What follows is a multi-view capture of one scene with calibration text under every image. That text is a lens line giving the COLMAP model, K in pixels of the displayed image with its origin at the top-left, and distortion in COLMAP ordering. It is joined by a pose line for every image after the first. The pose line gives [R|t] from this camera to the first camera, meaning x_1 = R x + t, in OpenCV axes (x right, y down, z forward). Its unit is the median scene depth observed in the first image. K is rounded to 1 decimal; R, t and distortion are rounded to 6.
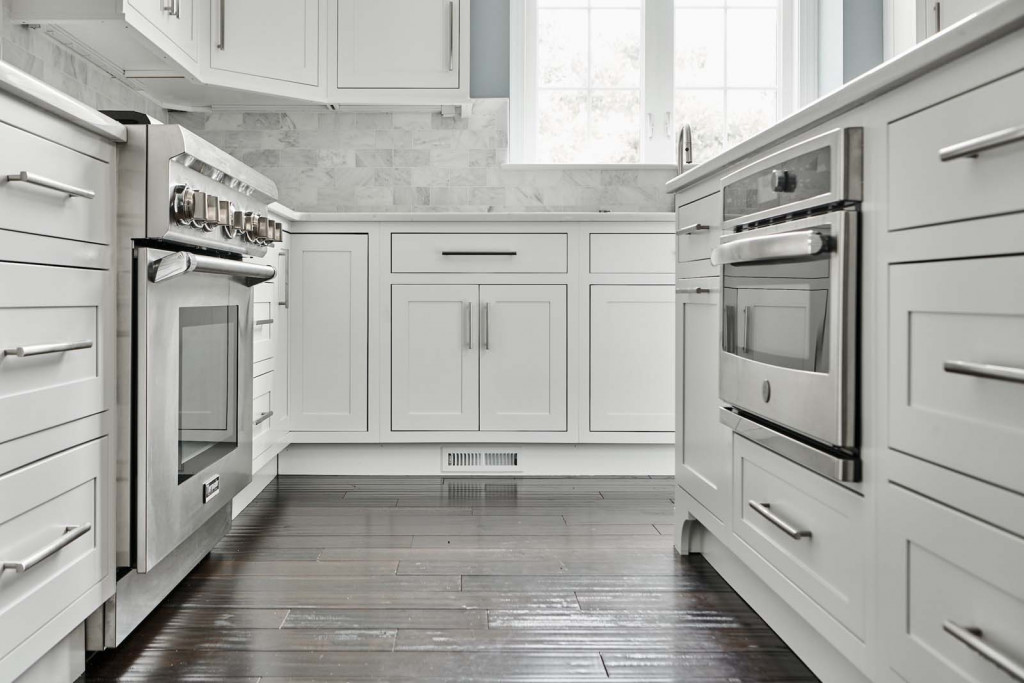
lens RADIAL K [[1074.5, 0, 458.4], [0, 1074.5, 293.4], [0, 0, 1]] dist [0.001155, 0.000000]
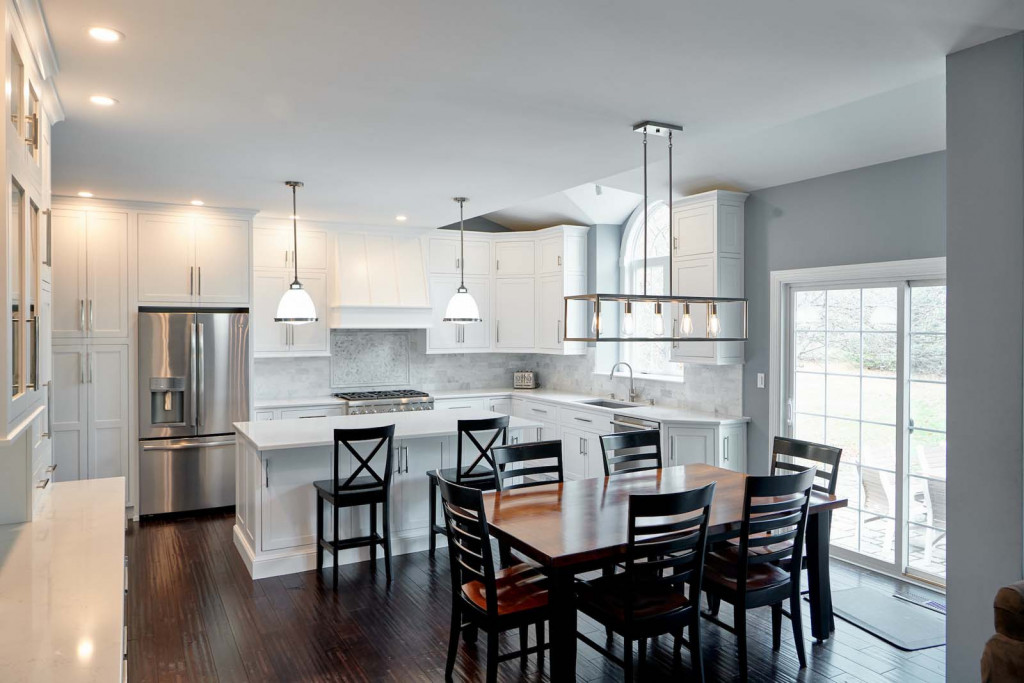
lens RADIAL K [[703.4, 0, 501.2], [0, 703.4, 327.9], [0, 0, 1]] dist [0.001771, -0.000810]
pose [[0.470638, 0.002303, -0.882323, 1.474019], [0.006839, 0.999957, 0.006258, -0.243391], [0.882300, -0.008980, 0.470602, -0.023577]]
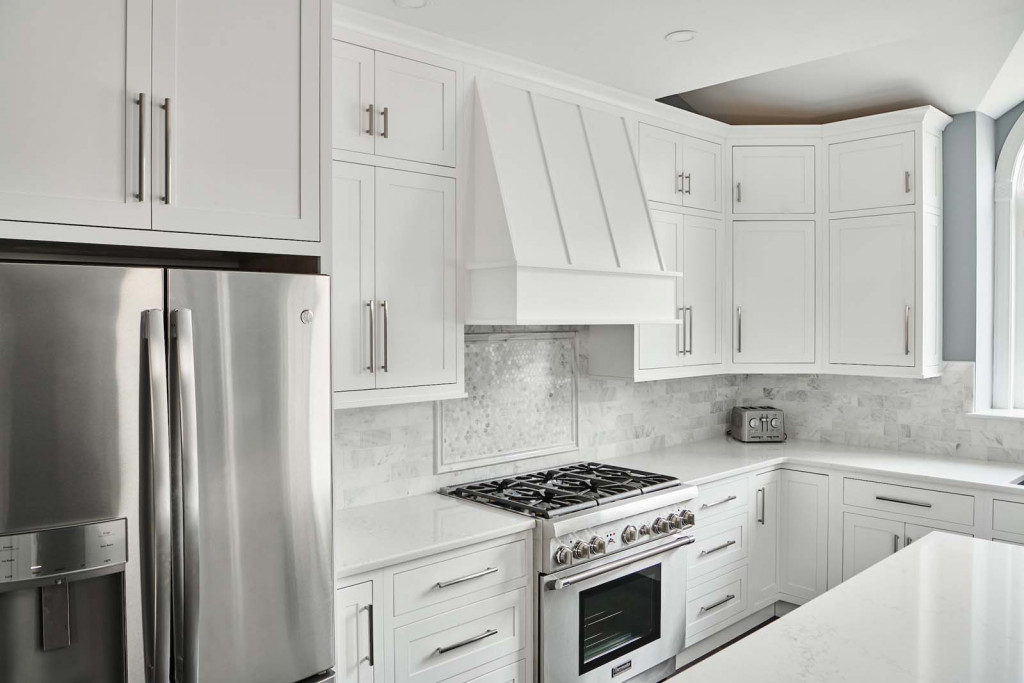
lens RADIAL K [[768.0, 0, 510.2], [0, 768.0, 332.6], [0, 0, 1]] dist [-0.057773, 0.024983]
pose [[0.679036, 0.009691, -0.734041, 0.336537], [0.007768, 0.999762, 0.020385, -0.241382], [0.734063, -0.019544, 0.678800, -0.036561]]
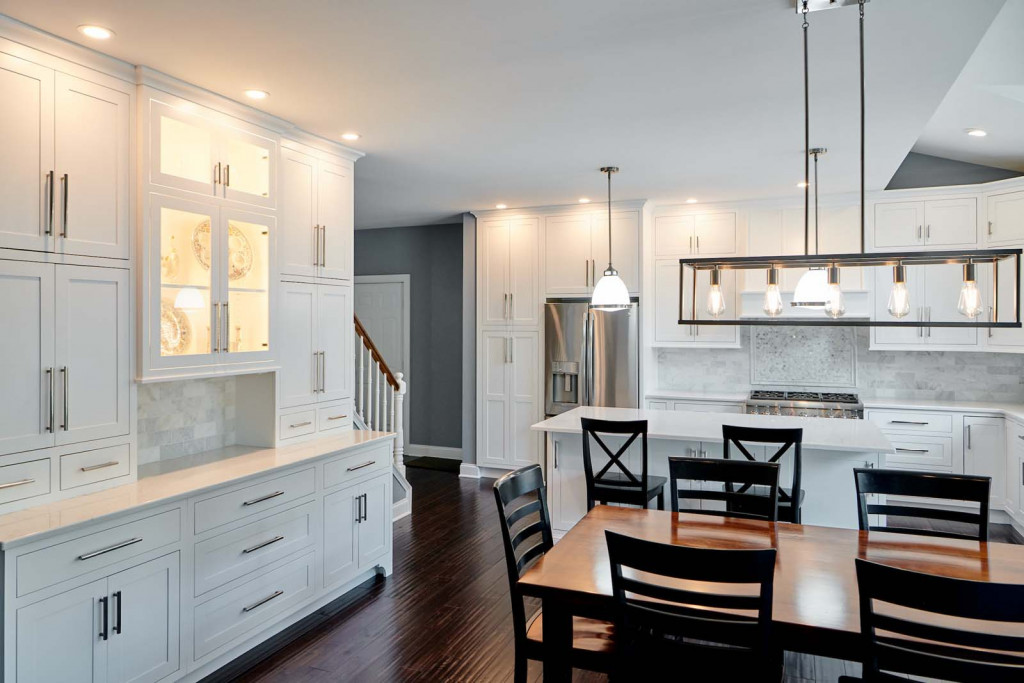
lens RADIAL K [[703.4, 0, 477.5], [0, 703.4, 317.9], [0, 0, 1]] dist [0.001771, -0.000810]
pose [[-0.411470, -0.006017, -0.911403, 1.425305], [0.005828, 0.999940, -0.009233, -0.223550], [0.911405, -0.009111, -0.411411, 0.516738]]
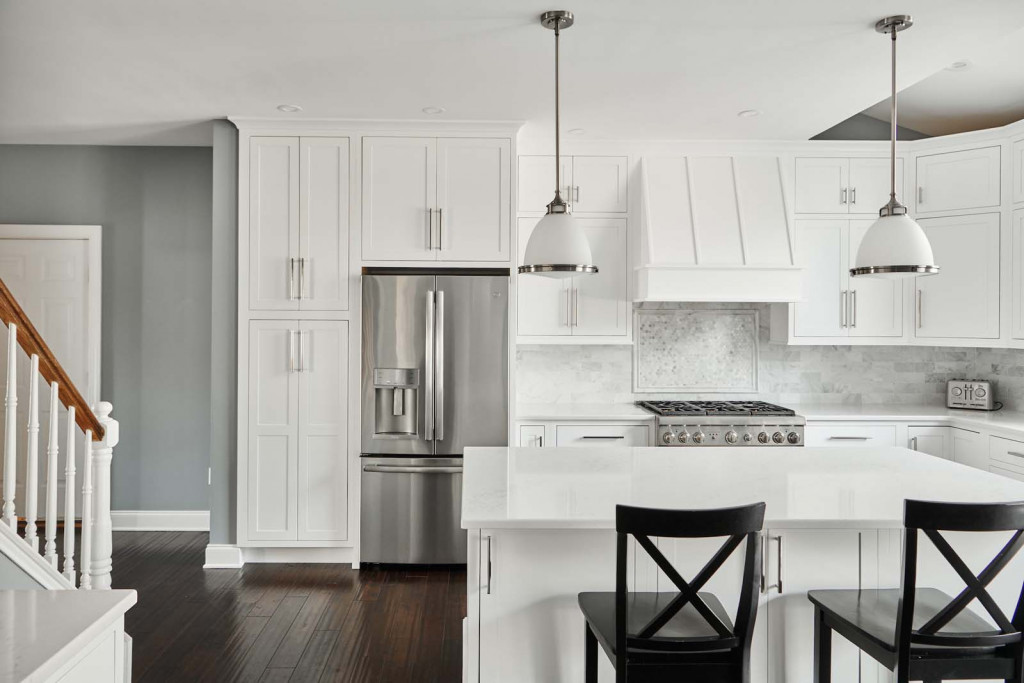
lens RADIAL K [[703.4, 0, 481.4], [0, 703.4, 320.8], [0, 0, 1]] dist [0.001771, -0.000810]
pose [[0.017546, -0.000670, -0.999846, 0.895735], [0.001884, 0.999998, -0.000637, -0.205060], [0.999844, -0.001873, 0.017548, 0.151132]]
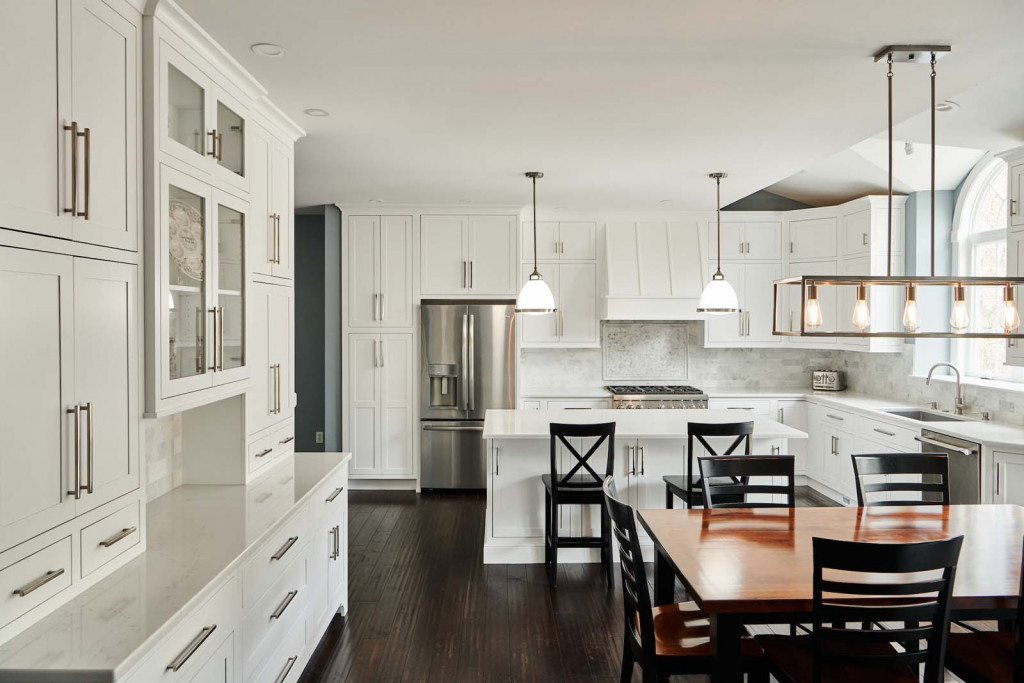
lens RADIAL K [[703.4, 0, 504.9], [0, 703.4, 323.6], [0, 0, 1]] dist [0.001771, -0.000810]
pose [[0.008618, 0.008450, -0.999927, 1.449849], [0.006130, 0.999945, 0.008503, -0.240471], [0.999944, -0.006202, 0.008566, 0.169984]]
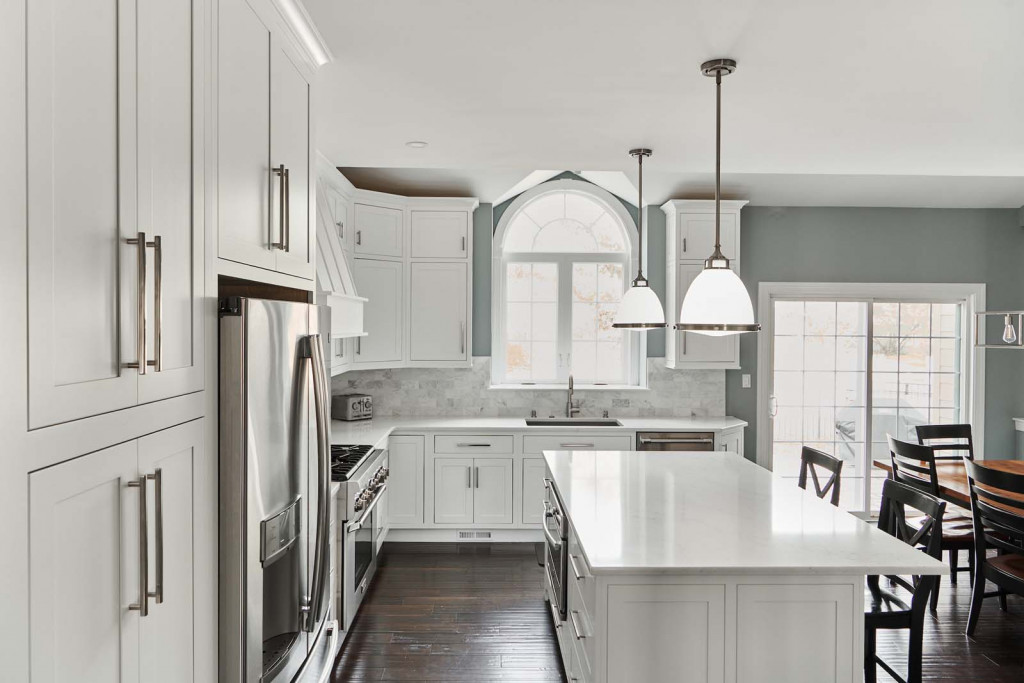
lens RADIAL K [[703.4, 0, 504.6], [0, 703.4, 329.3], [0, 0, 1]] dist [0.001771, -0.000810]
pose [[0.999704, 0.005054, 0.023812, 0.040817], [-0.005426, 0.999864, 0.015561, -0.258850], [-0.023730, -0.015686, 0.999595, -0.400132]]
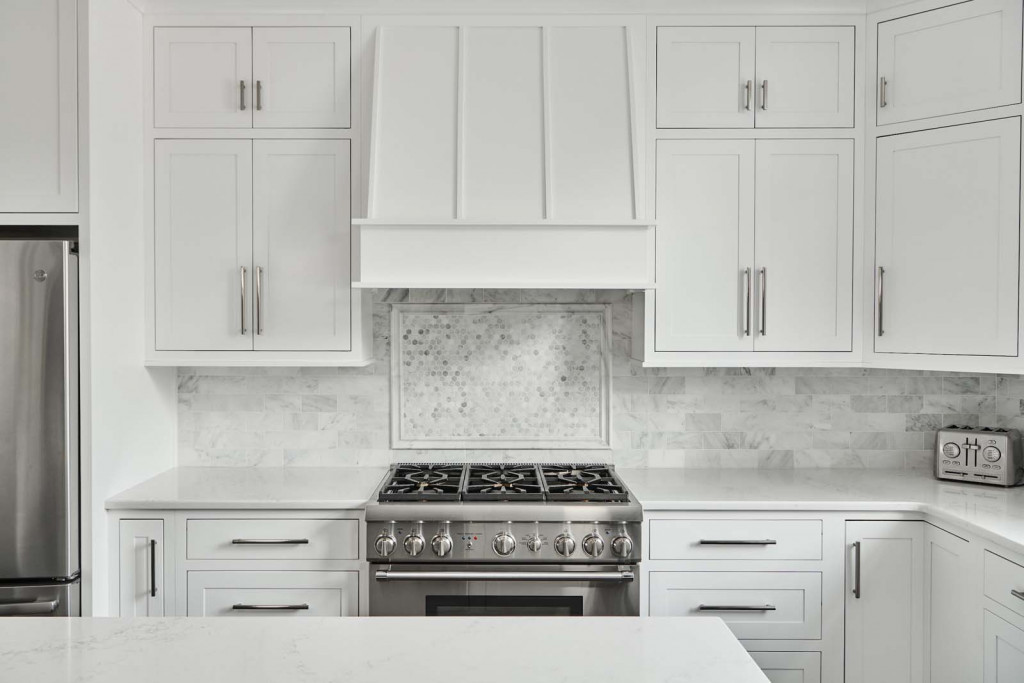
lens RADIAL K [[834.6, 0, 489.9], [0, 834.6, 334.1], [0, 0, 1]] dist [0.012058, -0.014233]
pose [[0.000846, 0.016444, -0.999864, 0.525435], [0.004185, 0.999856, 0.016447, -0.208135], [0.999991, -0.004199, 0.000777, 0.518400]]
